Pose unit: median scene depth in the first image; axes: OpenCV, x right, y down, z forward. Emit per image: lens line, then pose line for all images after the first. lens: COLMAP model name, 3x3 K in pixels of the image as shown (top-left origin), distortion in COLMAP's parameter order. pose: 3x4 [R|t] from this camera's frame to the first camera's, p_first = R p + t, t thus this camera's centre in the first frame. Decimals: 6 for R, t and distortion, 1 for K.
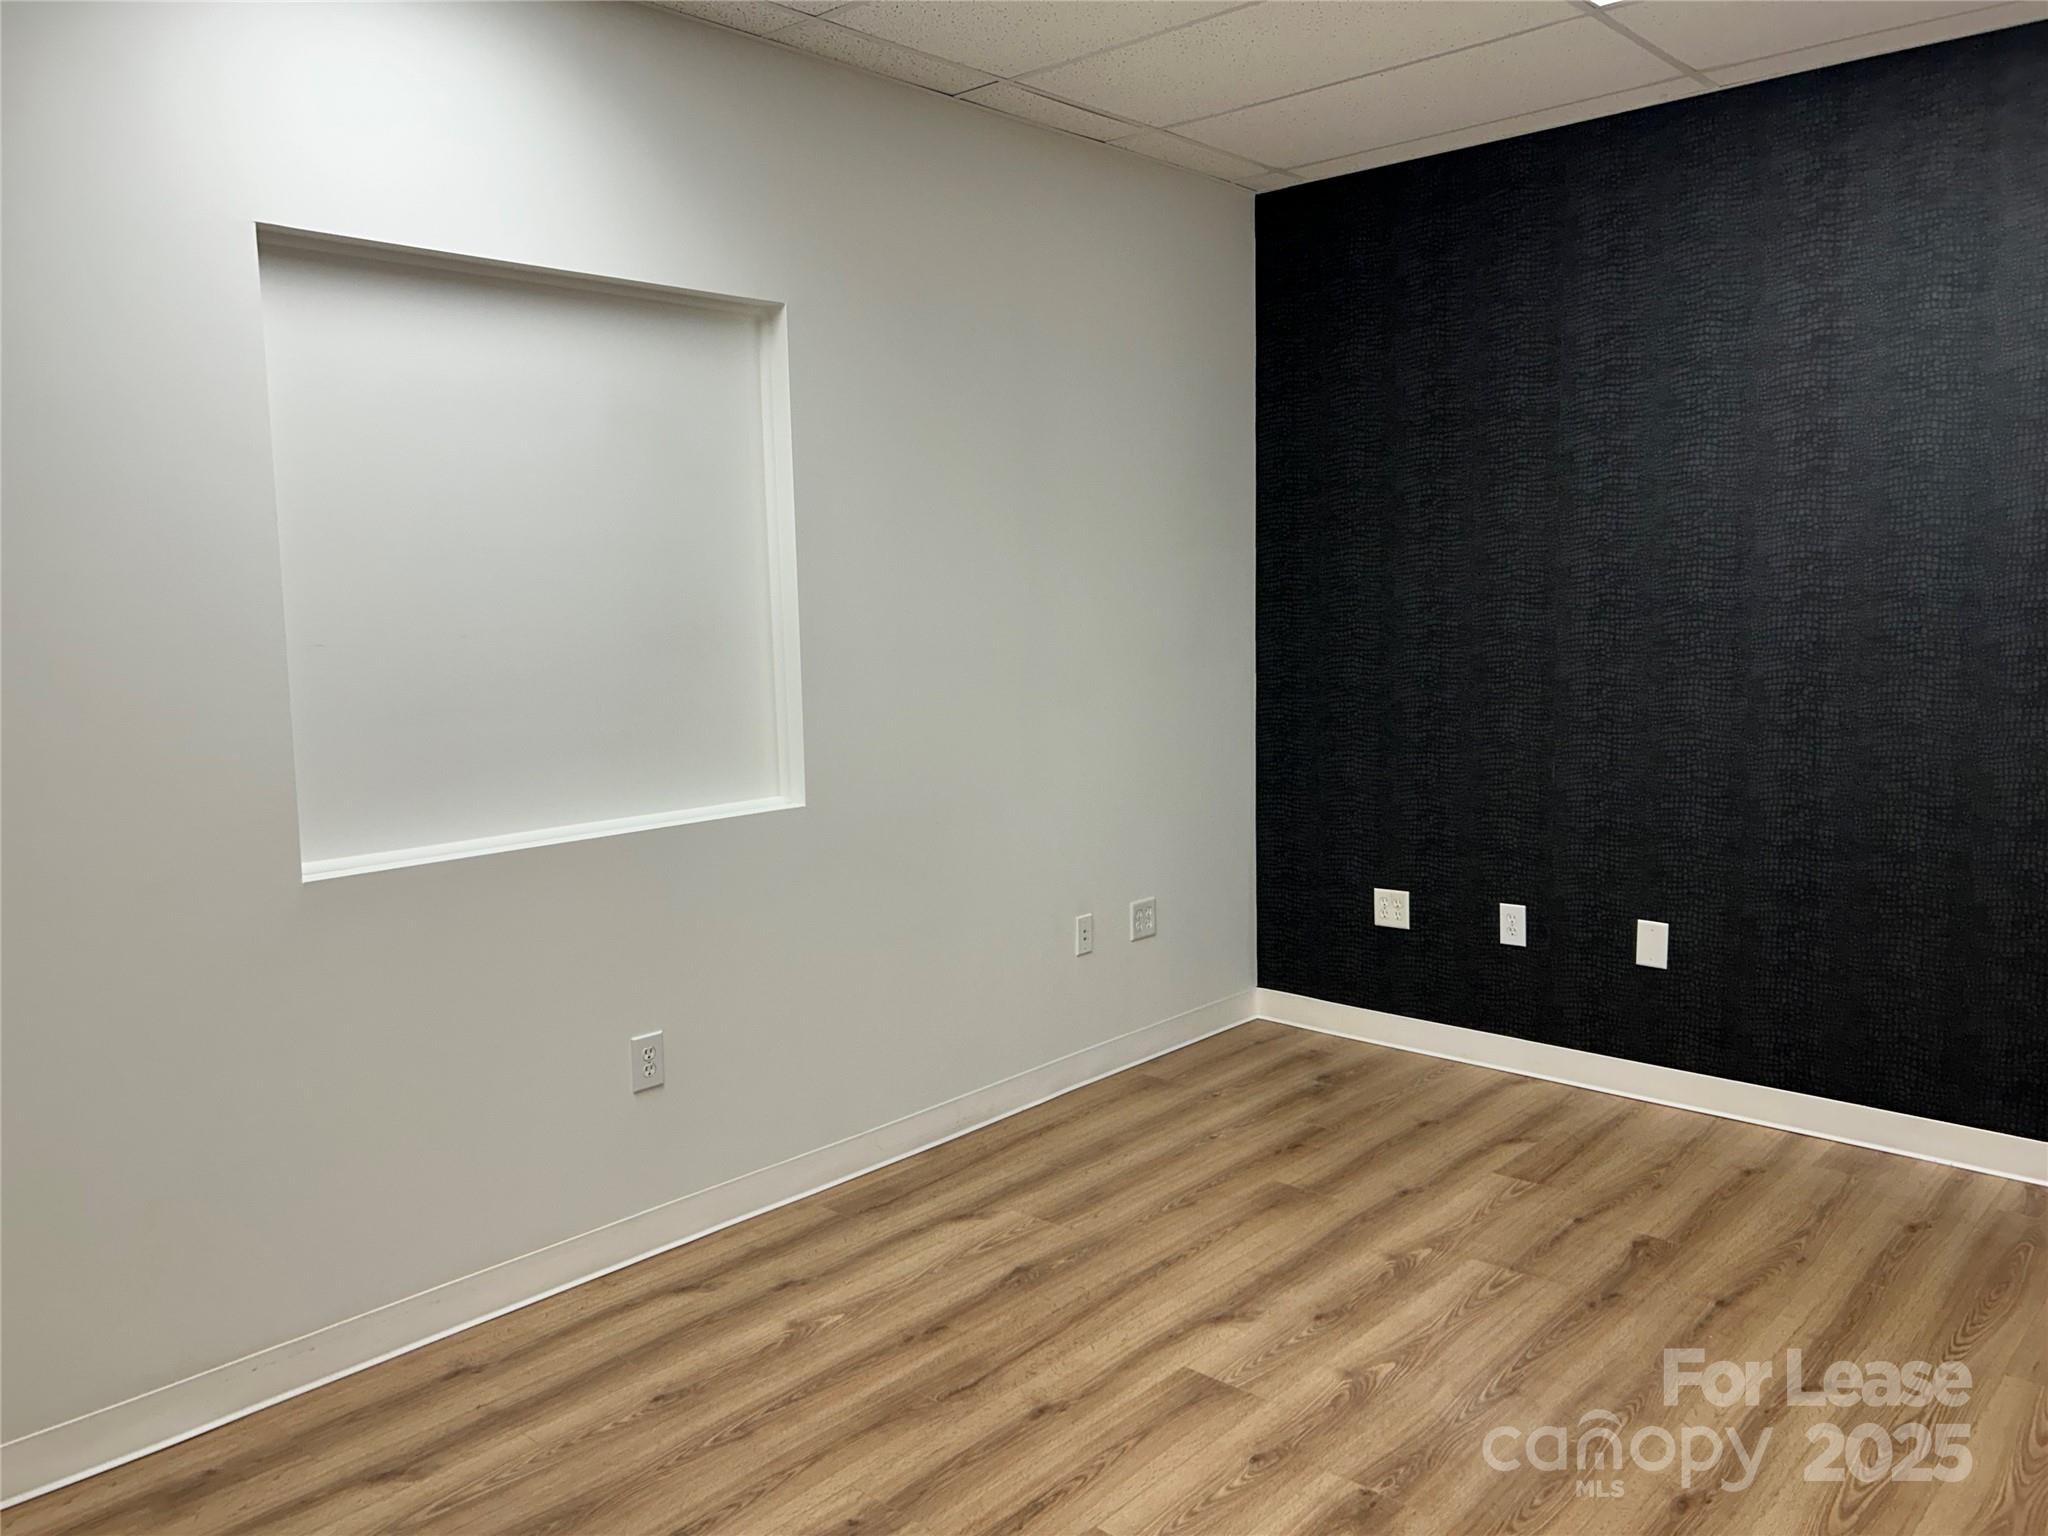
lens RADIAL K [[1547.3, 0, 1017.5], [0, 1547.3, 754.3], [0, 0, 1]] dist [0.047339, -0.045971]
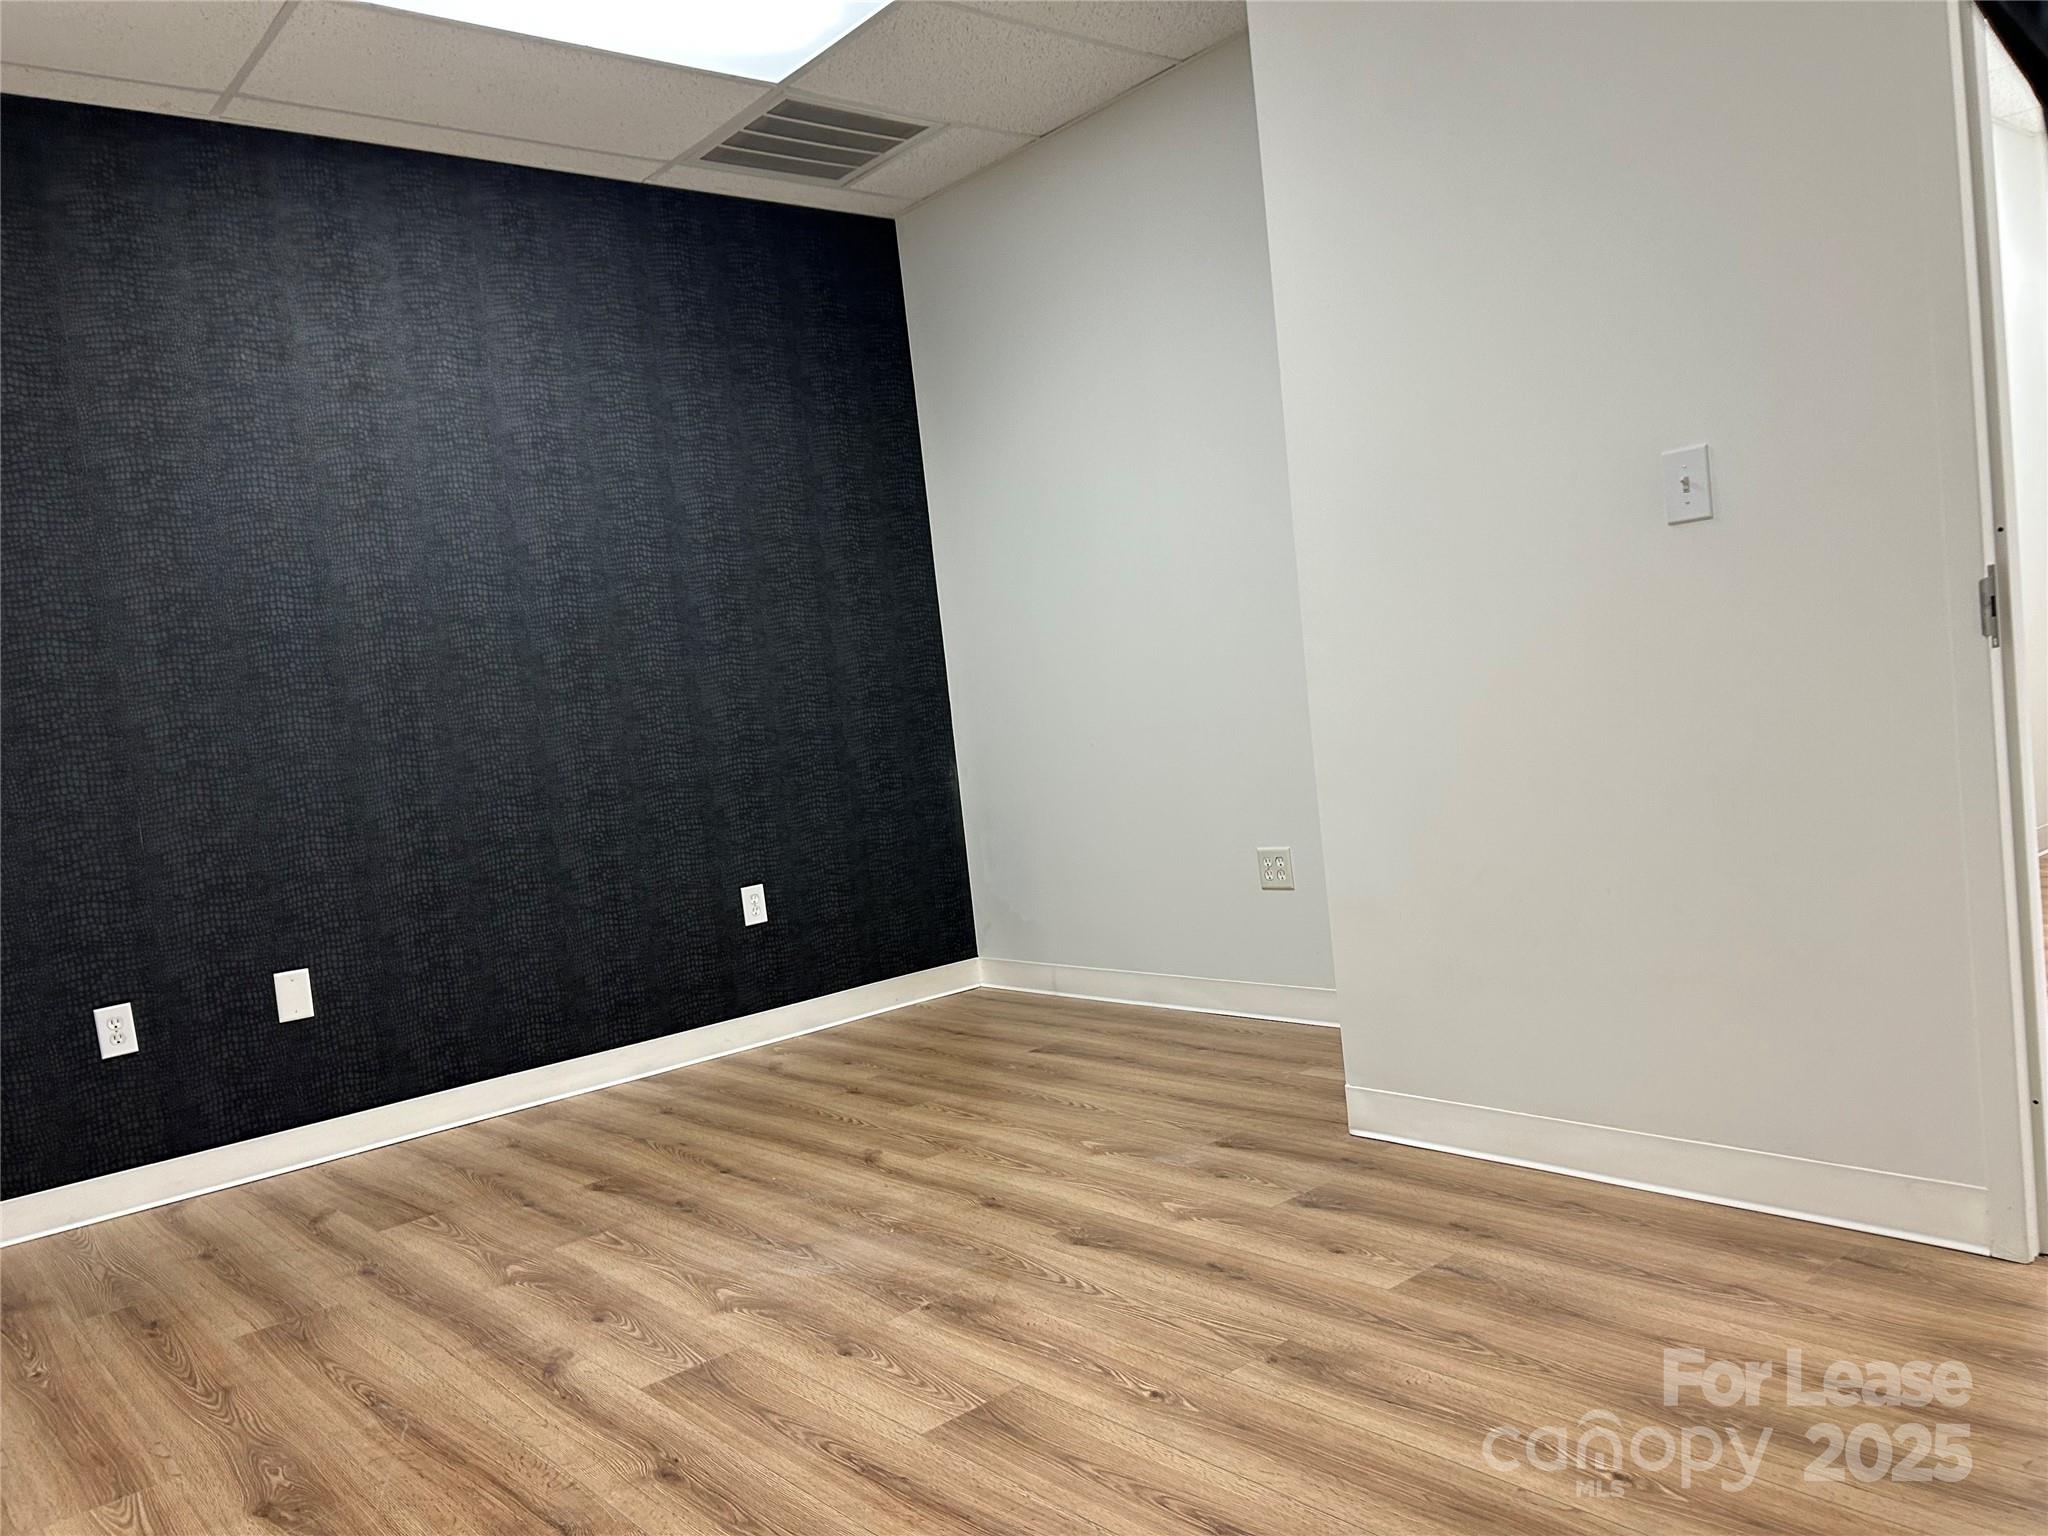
lens RADIAL K [[1547.3, 0, 1019.6], [0, 1547.3, 784.0], [0, 0, 1]] dist [0.047339, -0.045971]
pose [[0.125335, -0.050885, 0.990809, -0.522141], [0.213092, 0.976756, 0.023207, 0.077782], [-0.968960, 0.208225, 0.133265, 0.481330]]
